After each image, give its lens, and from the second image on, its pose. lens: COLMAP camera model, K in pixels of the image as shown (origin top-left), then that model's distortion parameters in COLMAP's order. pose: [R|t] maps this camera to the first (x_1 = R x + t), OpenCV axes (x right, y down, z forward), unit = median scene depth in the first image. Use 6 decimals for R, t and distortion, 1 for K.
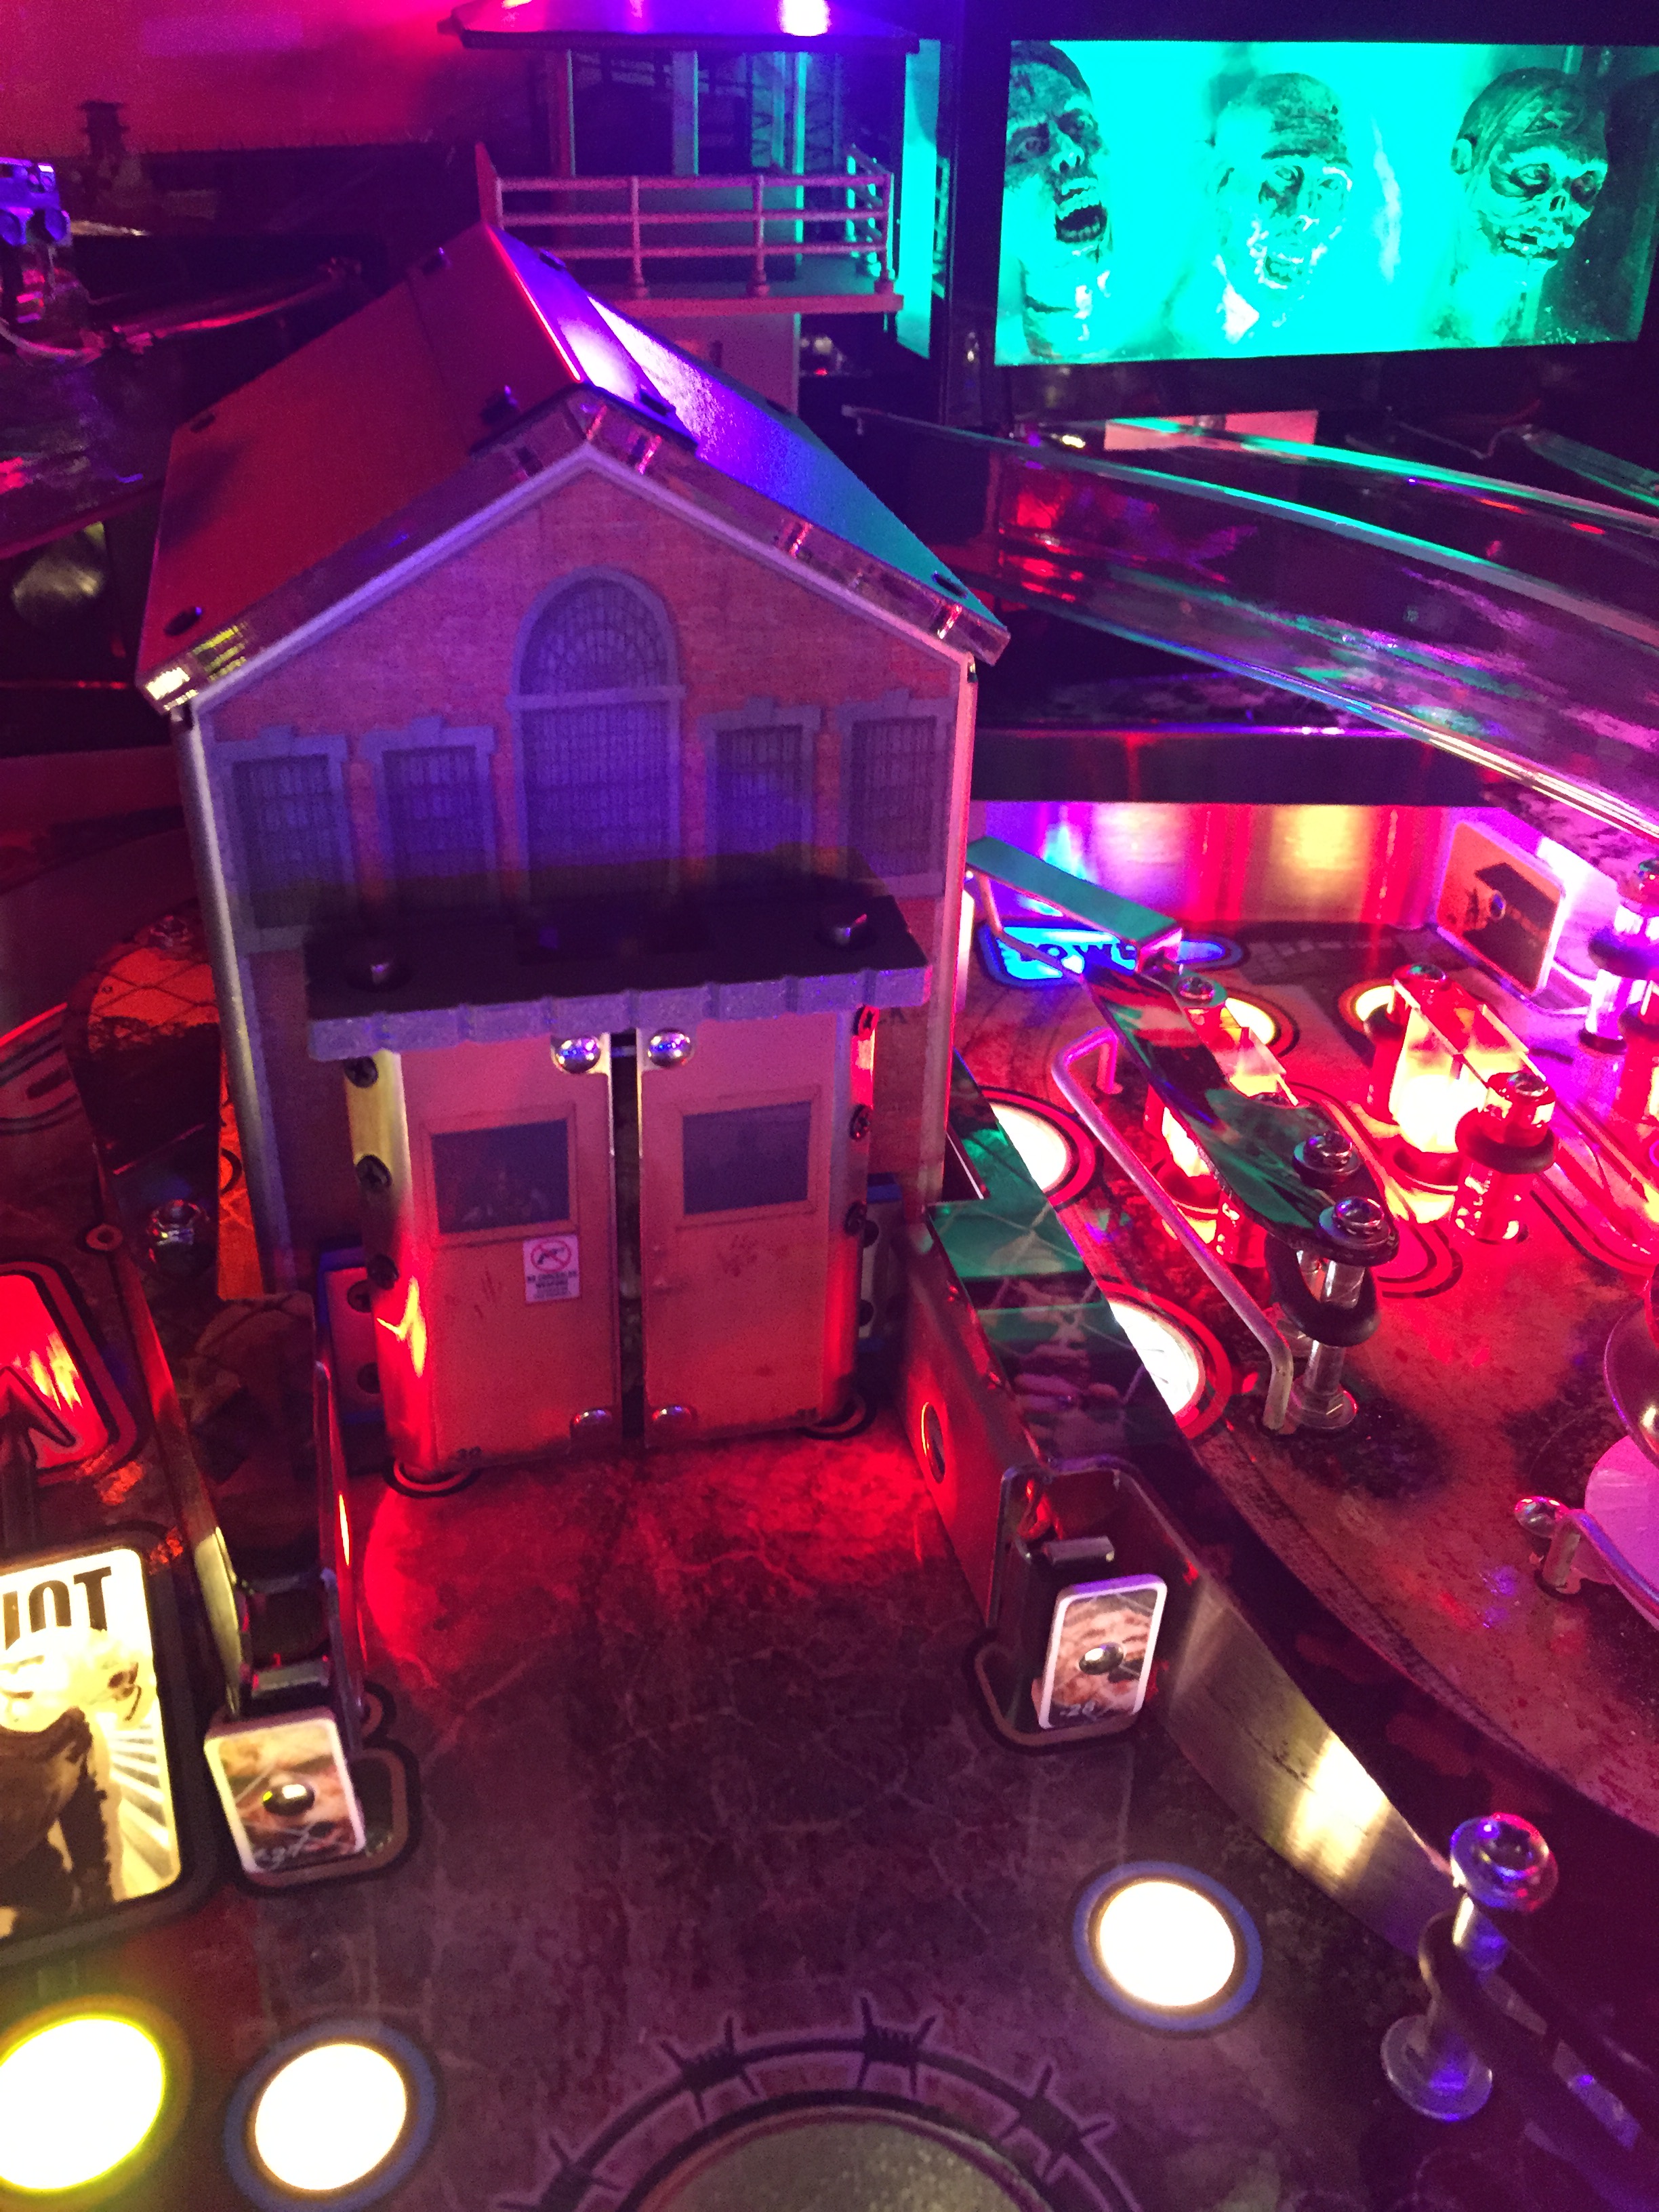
lens RADIAL K [[1821.0, 0, 829.5], [0, 1821.0, 1106.0], [0, 0, 1]] dist [0.073157, -0.163673]
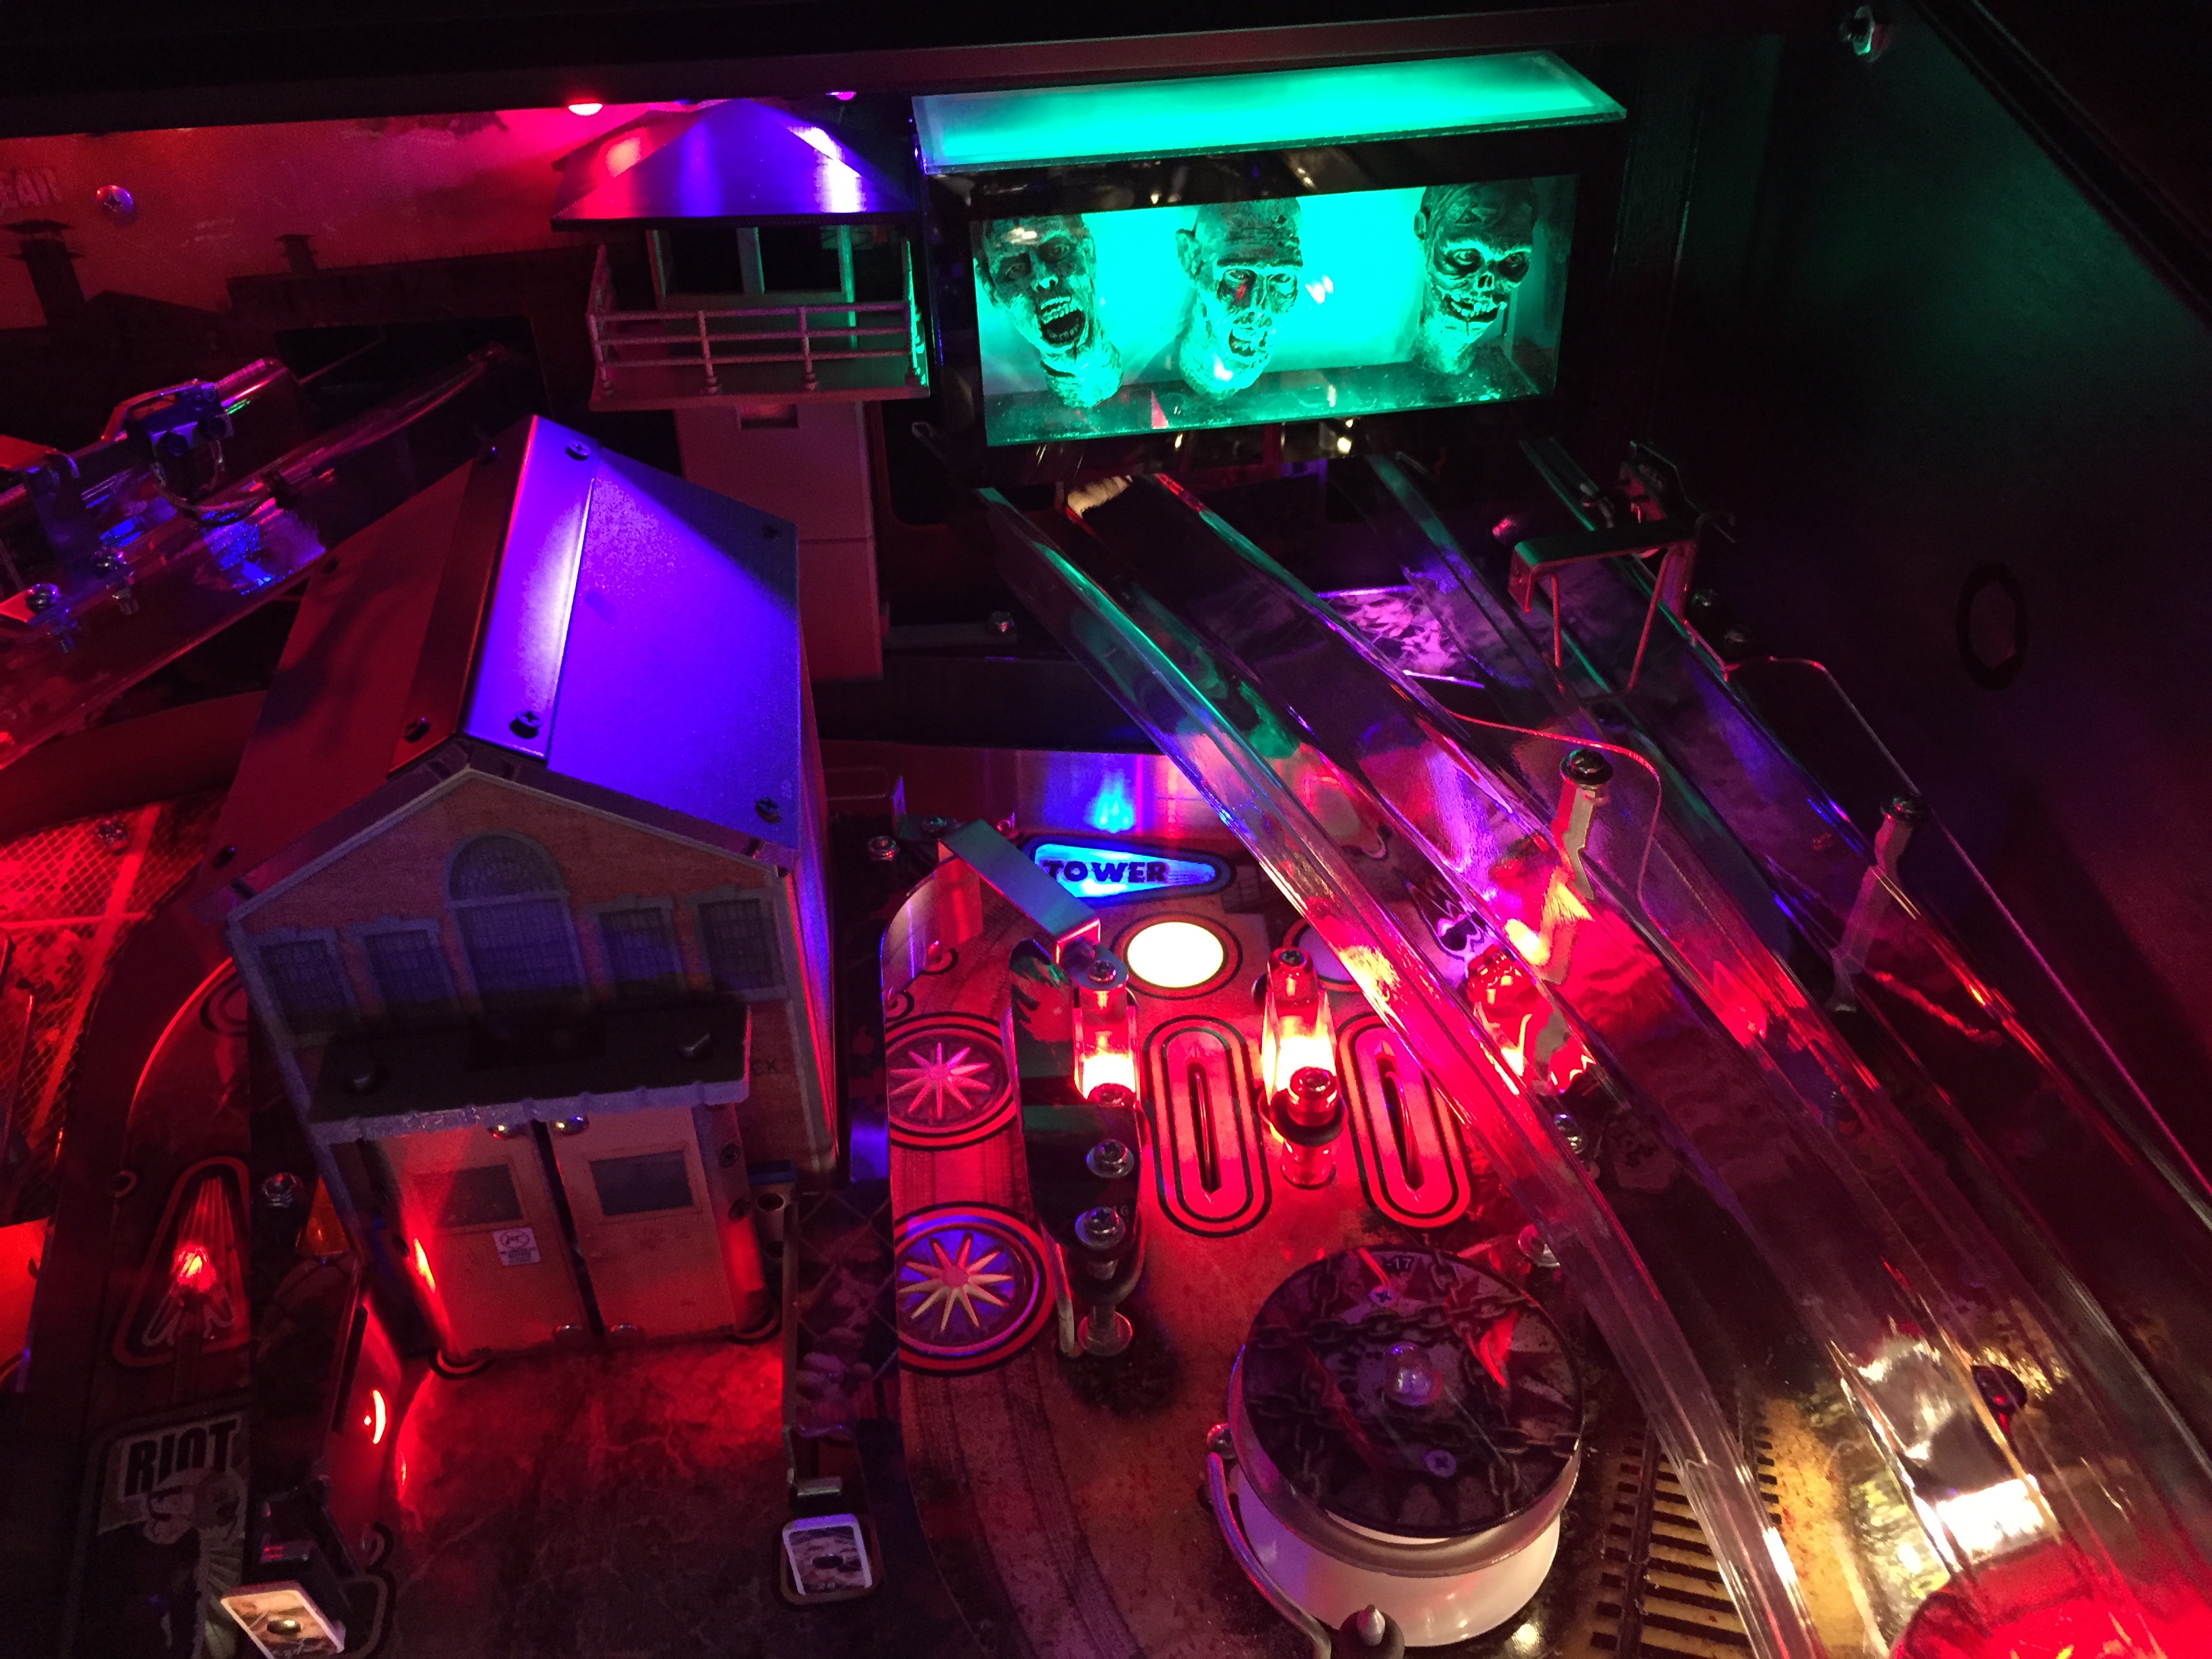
lens RADIAL K [[1761.4, 0, 1106.0], [0, 1761.4, 829.5], [0, 0, 1]] dist [0.069438, -0.139650]
pose [[0.994199, 0.034901, -0.101738, 0.430624], [-0.024574, 0.994578, 0.101045, -0.381520], [0.104713, -0.097959, 0.989666, -0.301204]]
